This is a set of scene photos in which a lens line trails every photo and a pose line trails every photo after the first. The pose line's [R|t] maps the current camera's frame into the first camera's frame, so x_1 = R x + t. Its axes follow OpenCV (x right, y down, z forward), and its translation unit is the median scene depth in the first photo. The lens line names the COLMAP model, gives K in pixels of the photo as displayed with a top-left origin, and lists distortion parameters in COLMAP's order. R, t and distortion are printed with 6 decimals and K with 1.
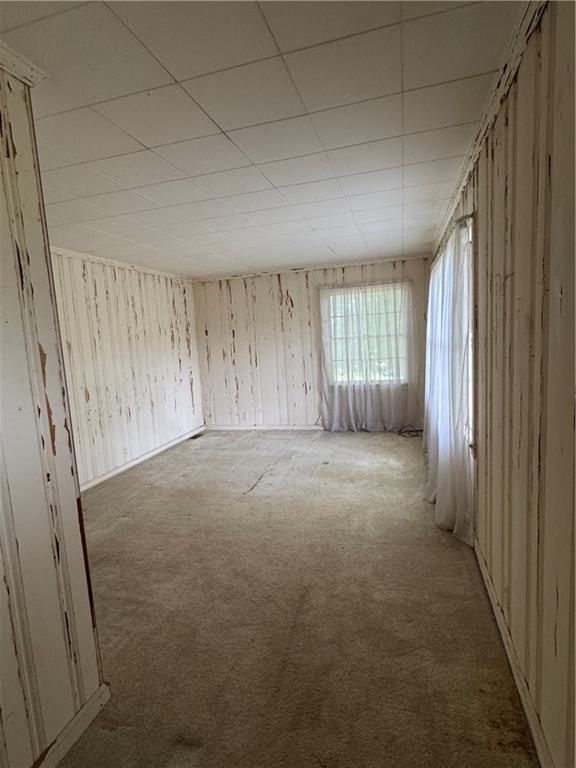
lens RADIAL K [[408.4, 0, 286.6], [0, 408.4, 384.2], [0, 0, 1]] dist [0.000770, 0.000343]
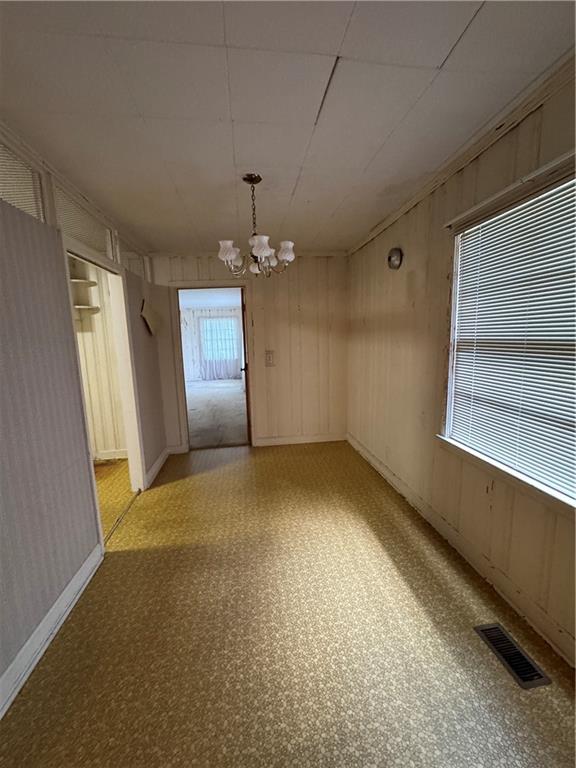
lens RADIAL K [[329.7, 0, 288.0], [0, 329.7, 385.3], [0, 0, 1]] dist [-0.002762, -0.000246]
pose [[0.925653, -0.026109, 0.377472, -0.168108], [0.022743, 0.999652, 0.013372, 0.132163], [-0.377689, -0.003793, 0.925925, -0.919143]]
